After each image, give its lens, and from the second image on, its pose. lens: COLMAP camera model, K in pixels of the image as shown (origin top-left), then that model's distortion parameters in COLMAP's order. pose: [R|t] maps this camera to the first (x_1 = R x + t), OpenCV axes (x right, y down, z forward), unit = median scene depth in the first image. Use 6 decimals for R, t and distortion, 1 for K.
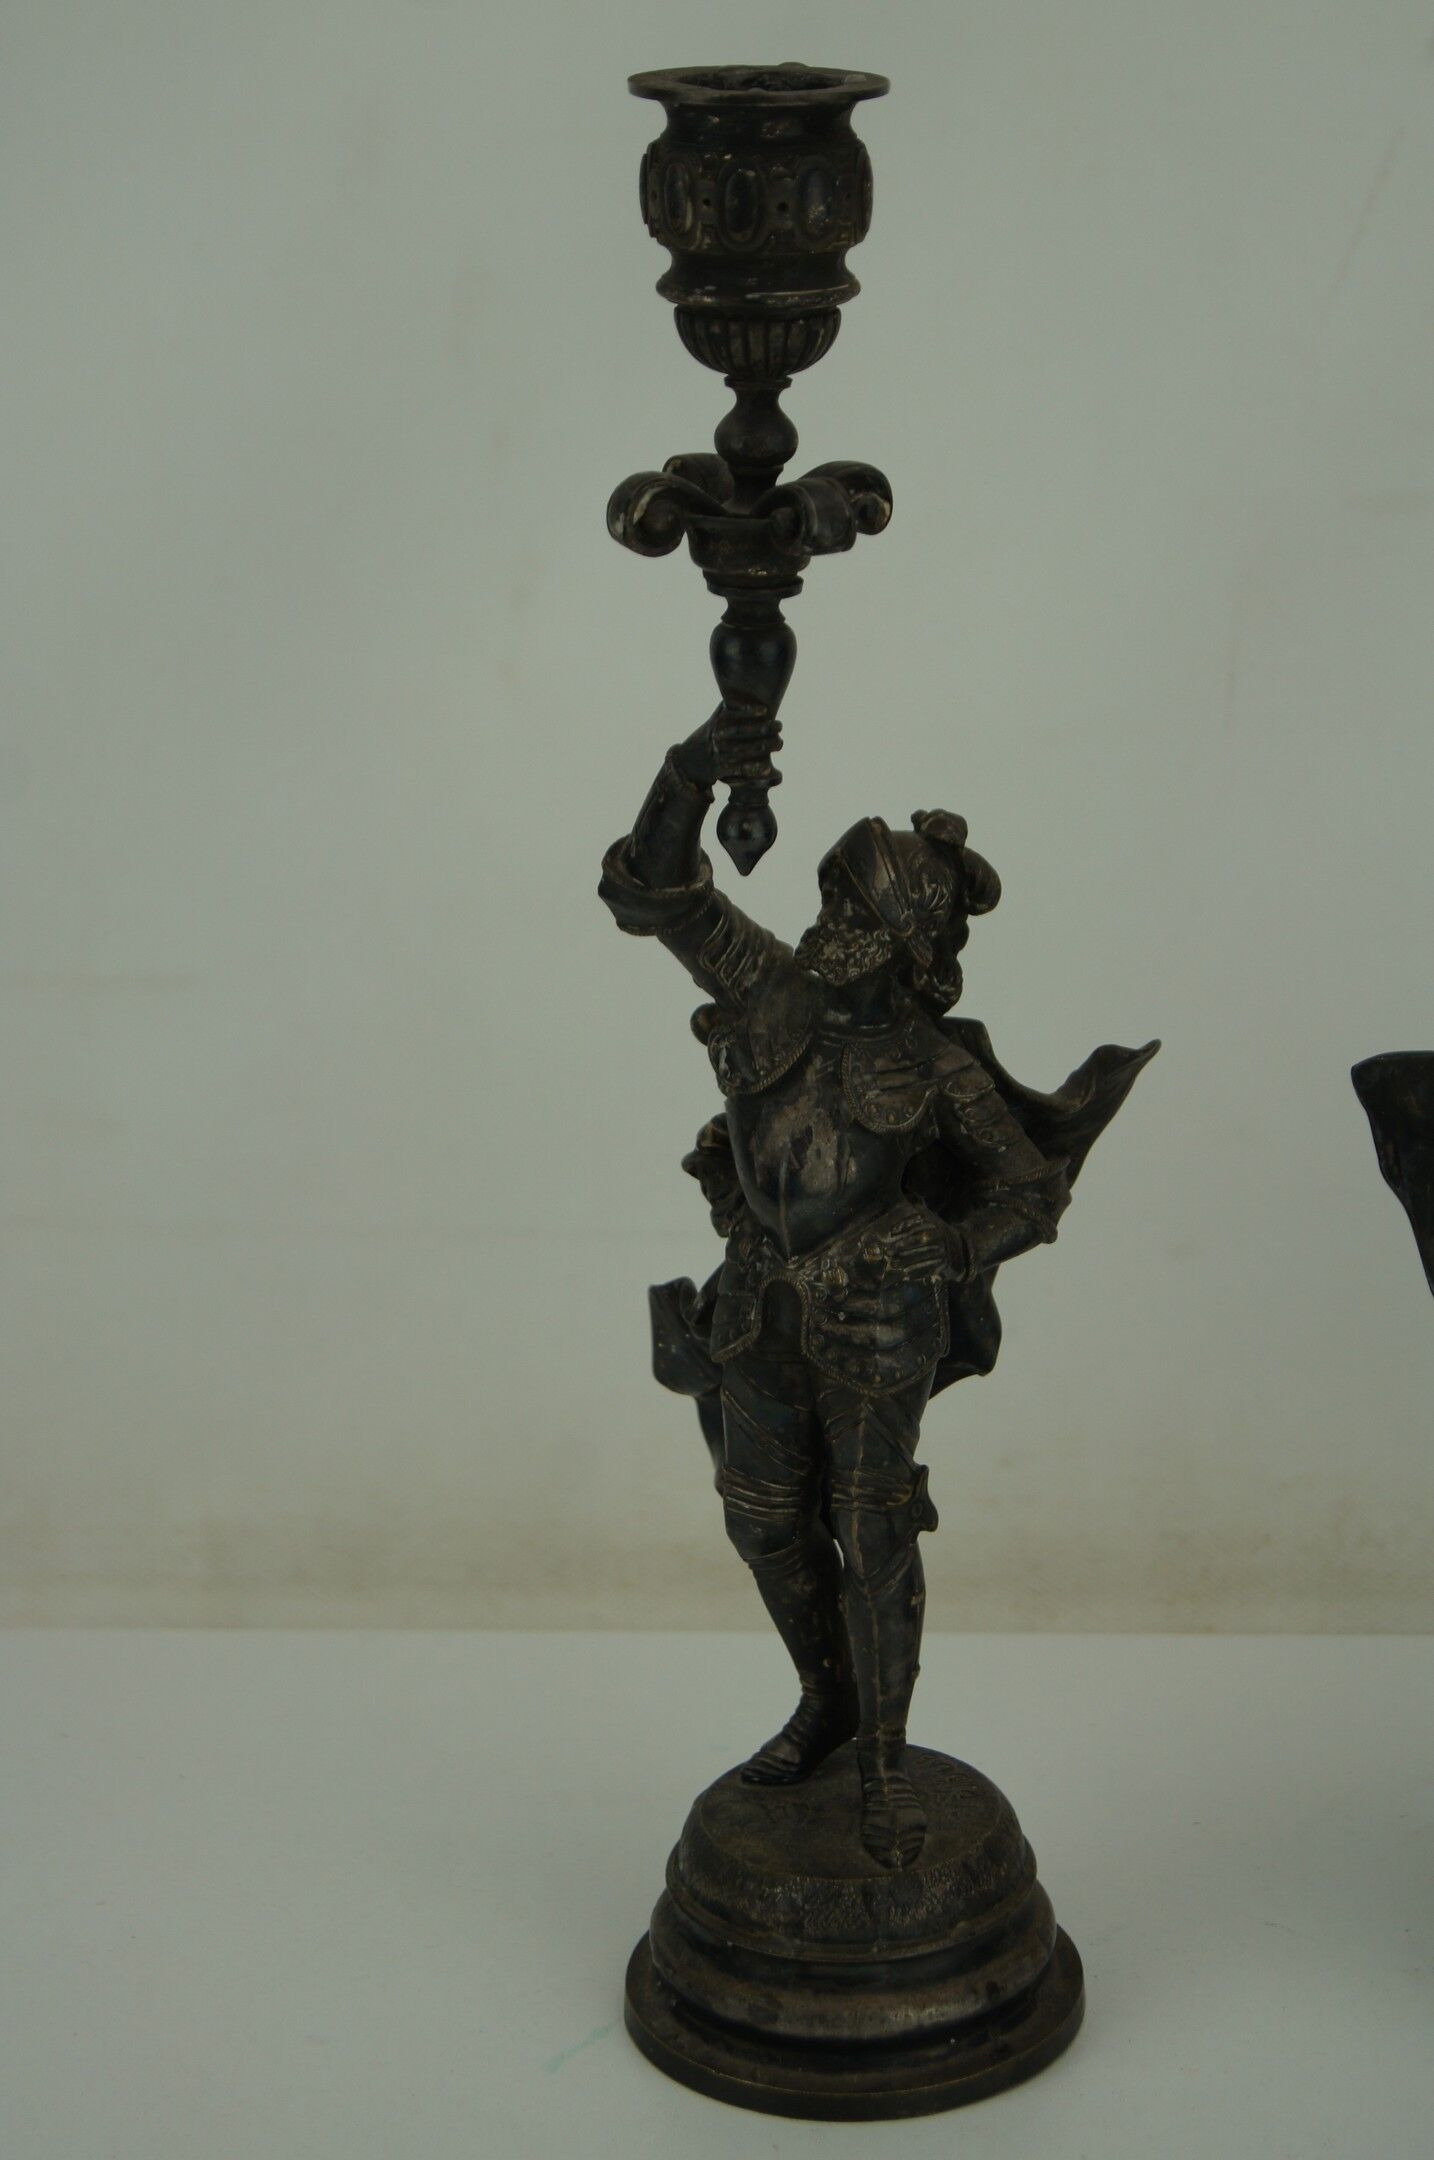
lens RADIAL K [[4422.4, 0, 711.1], [0, 4422.4, 1090.4], [0, 0, 1]] dist [-0.014159, 0.000000]
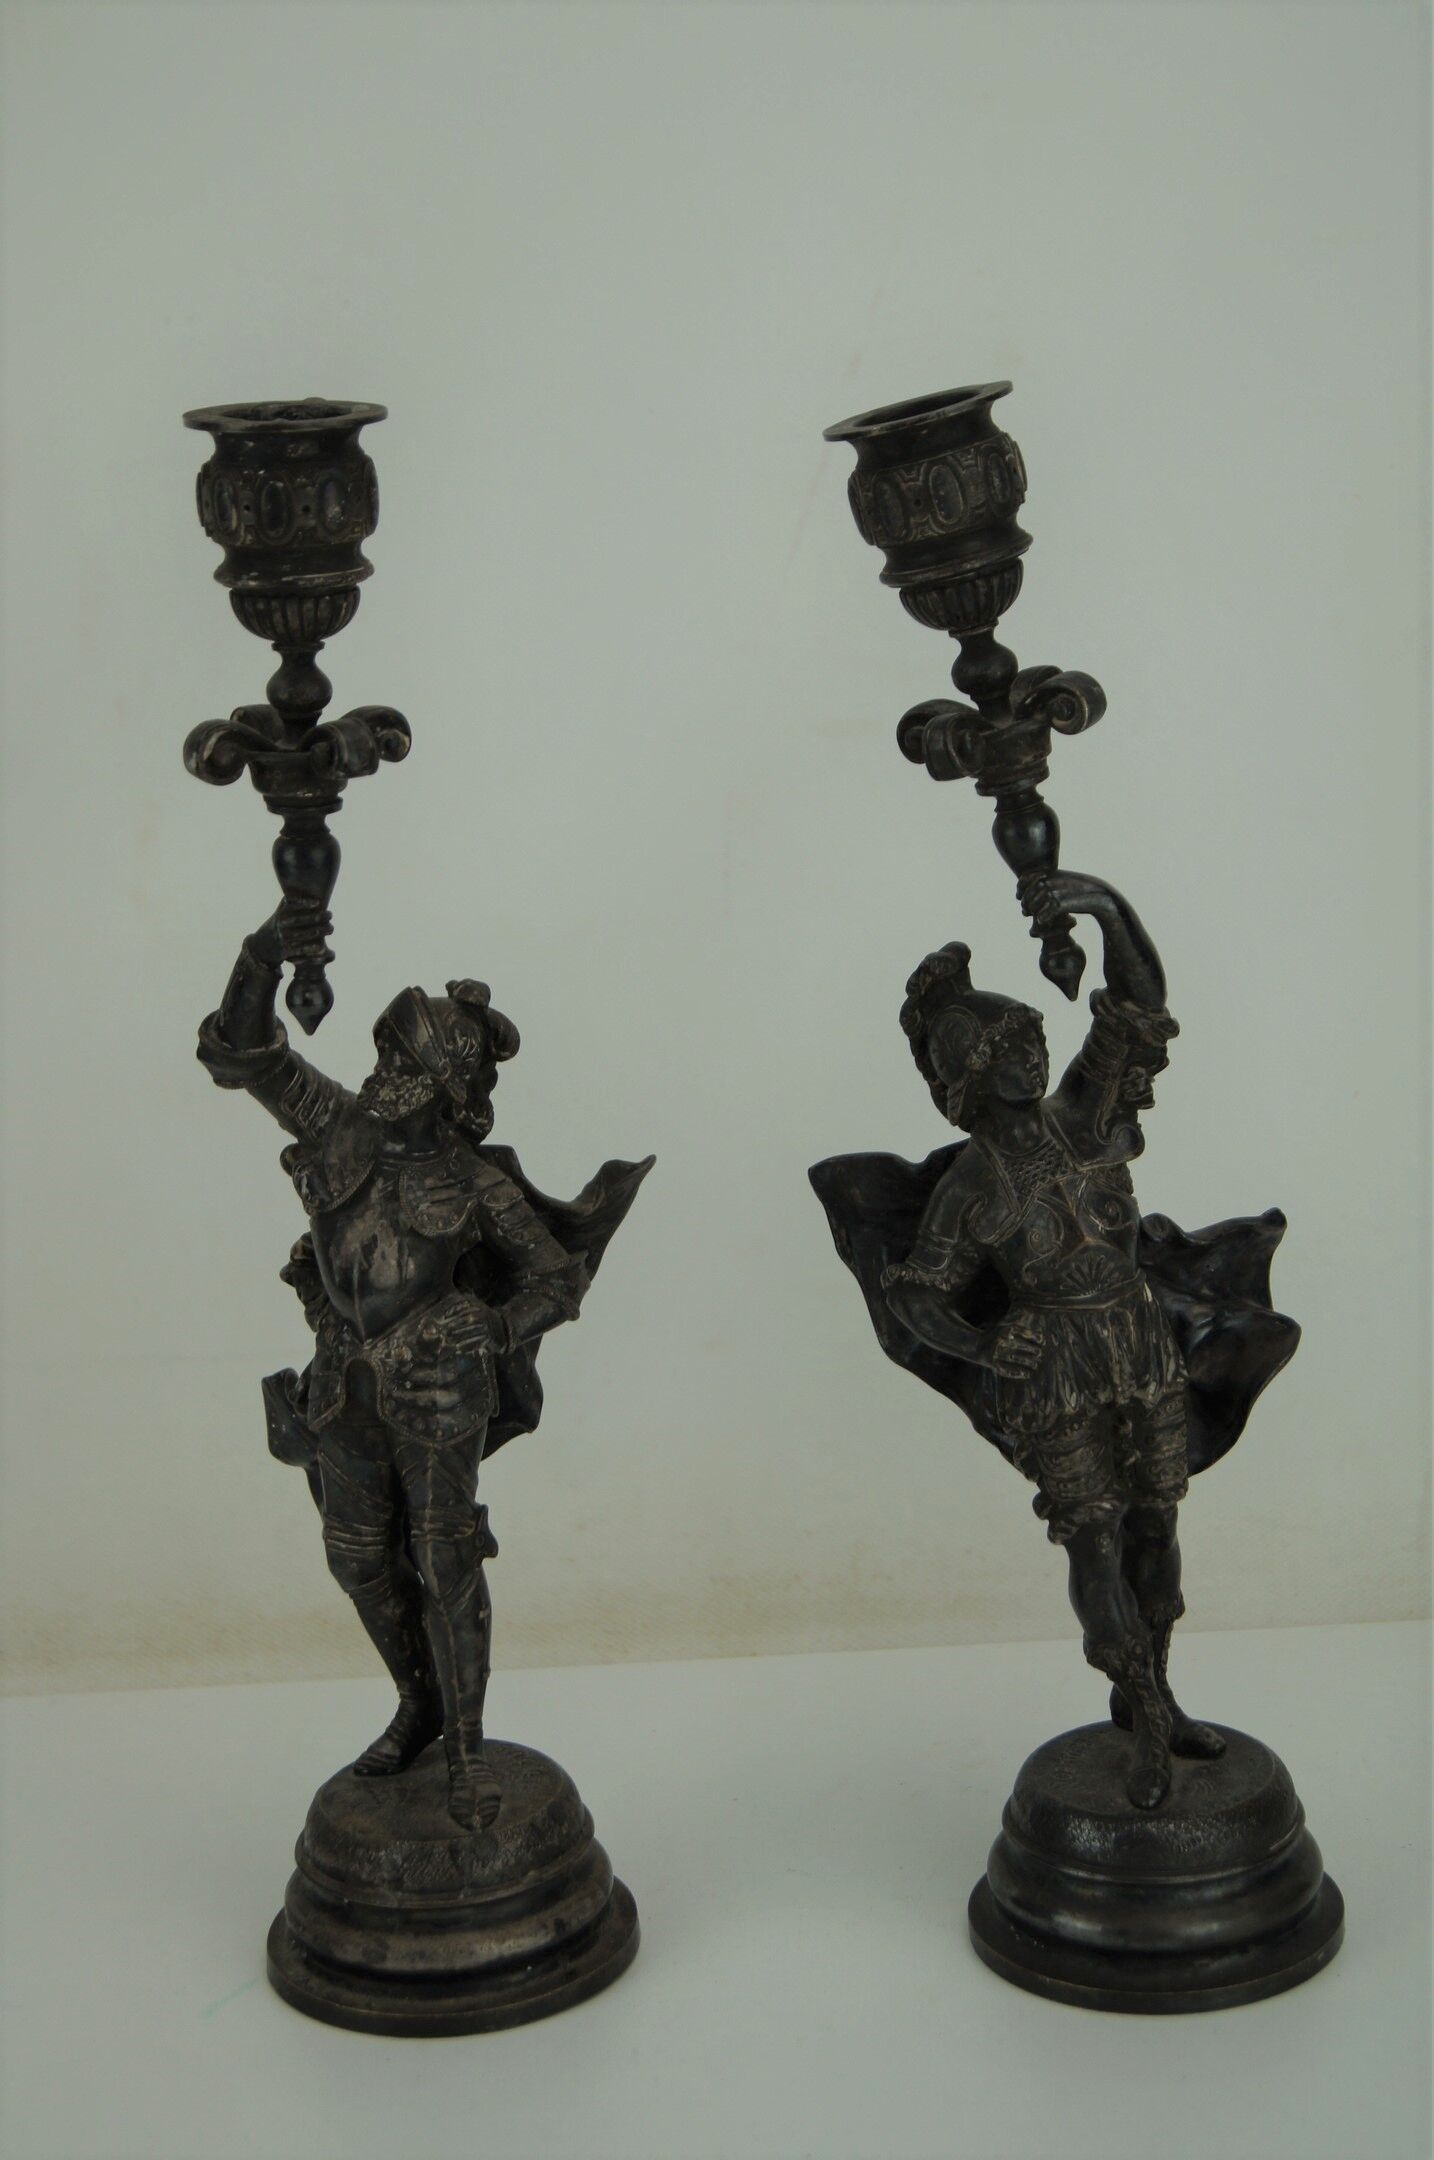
lens RADIAL K [[3940.1, 0, 661.7], [0, 3940.1, 1063.3], [0, 0, 1]] dist [-0.021737, 0.000000]
pose [[0.996592, -0.047889, 0.067160, 0.032529], [0.051744, 0.997039, -0.056884, 0.029230], [-0.064237, 0.060166, 0.996119, -0.128624]]
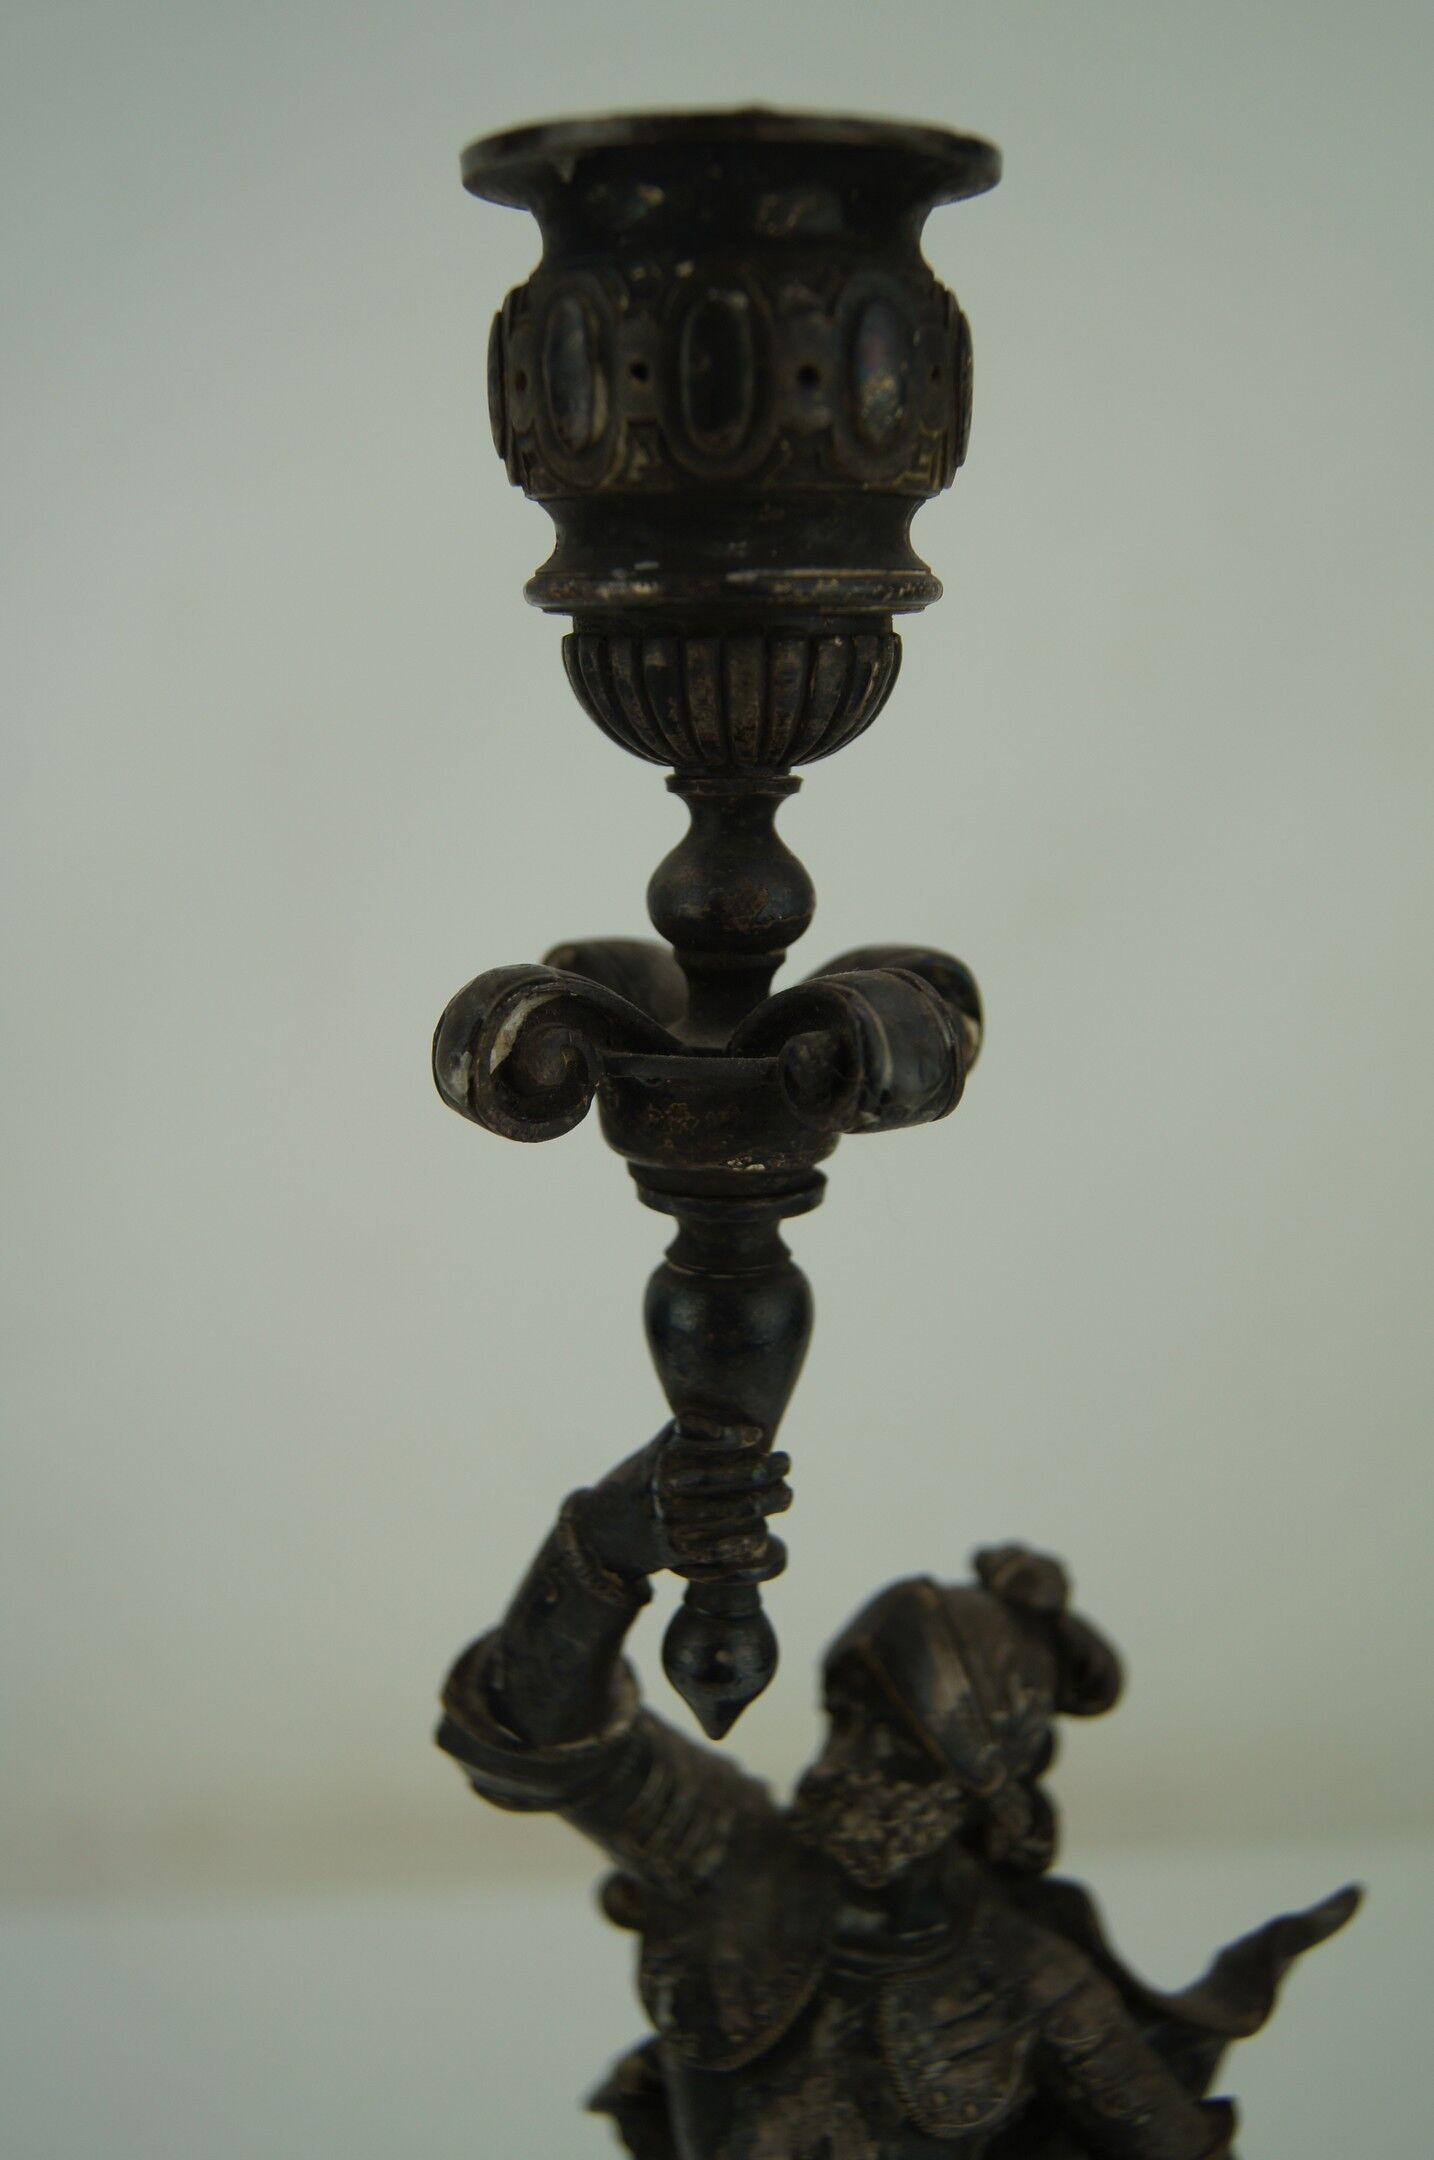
lens RADIAL K [[2587.6, 0, 724.1], [0, 2587.6, 1062.2], [0, 0, 1]] dist [-0.089704, 0.000000]
pose [[0.995899, -0.024317, 0.087141, -0.016224], [0.035320, 0.991268, -0.127043, -0.090881], [-0.083291, 0.129600, 0.988062, 0.705598]]
